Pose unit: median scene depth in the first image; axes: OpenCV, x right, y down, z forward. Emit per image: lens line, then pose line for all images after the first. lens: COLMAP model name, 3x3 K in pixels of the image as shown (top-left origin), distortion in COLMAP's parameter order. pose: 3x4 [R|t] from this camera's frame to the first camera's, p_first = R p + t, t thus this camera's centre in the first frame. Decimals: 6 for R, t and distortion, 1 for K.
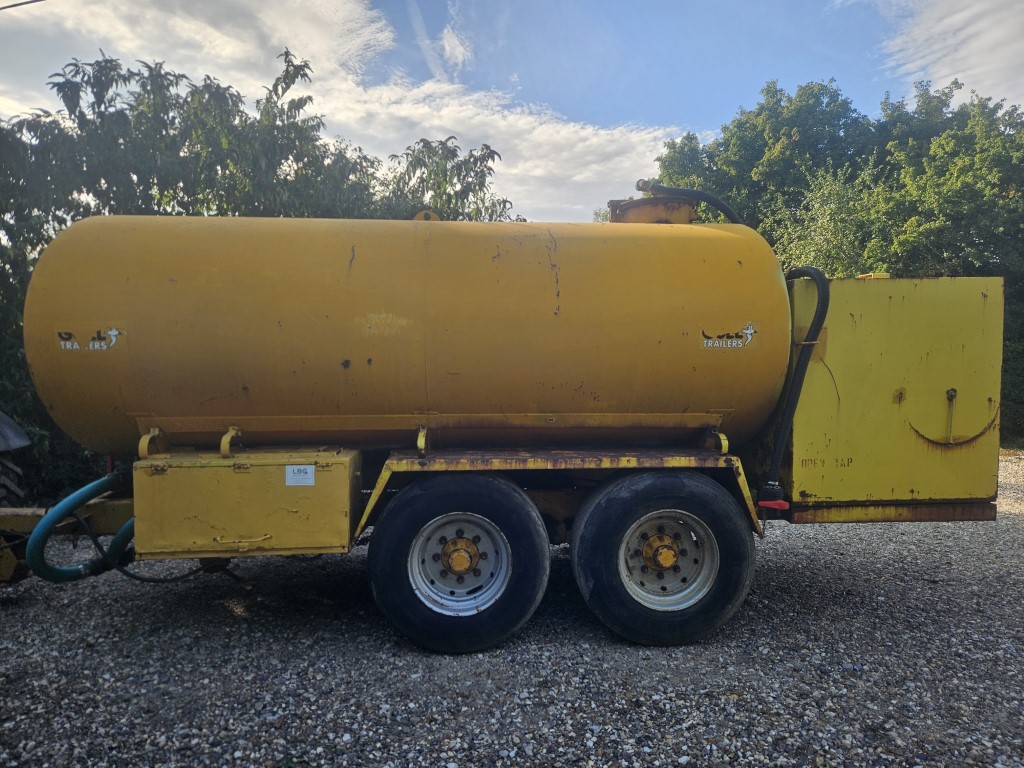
lens RADIAL K [[687.8, 0, 518.4], [0, 687.8, 388.1], [0, 0, 1]] dist [0.062244, -0.043291]
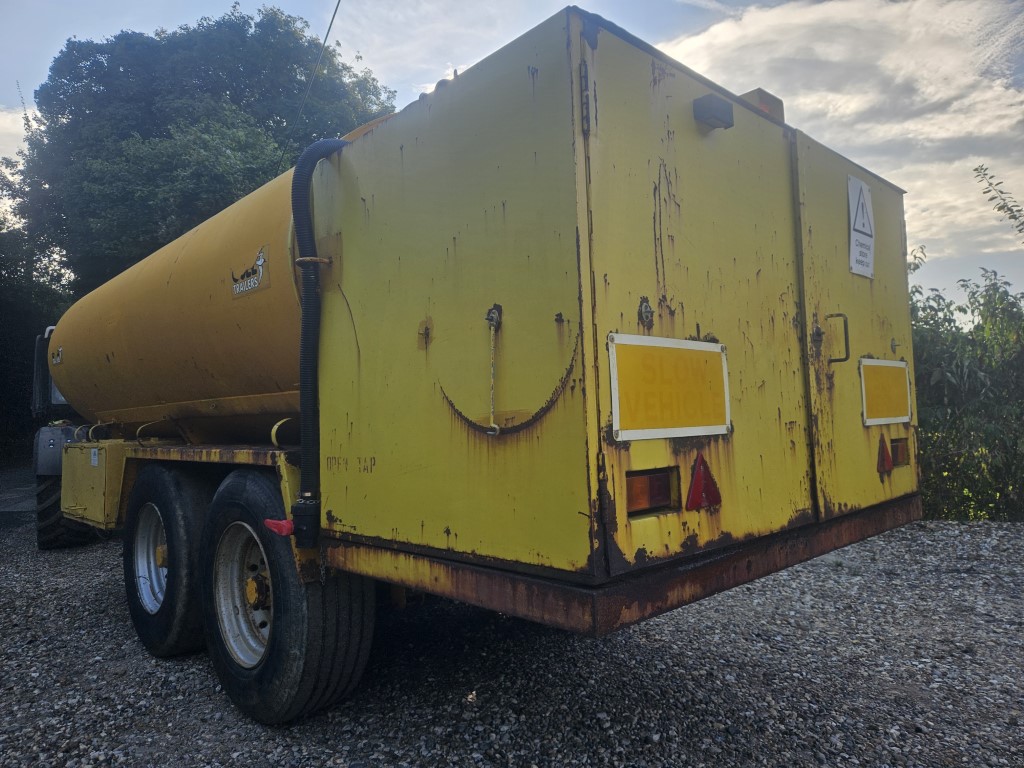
lens RADIAL K [[687.8, 0, 505.2], [0, 687.8, 384.4], [0, 0, 1]] dist [0.062244, -0.043291]
pose [[0.625901, -0.057806, -0.777757, 0.958867], [-0.014729, 0.996195, -0.085894, 0.088336], [0.779763, 0.065217, 0.622668, 0.736253]]
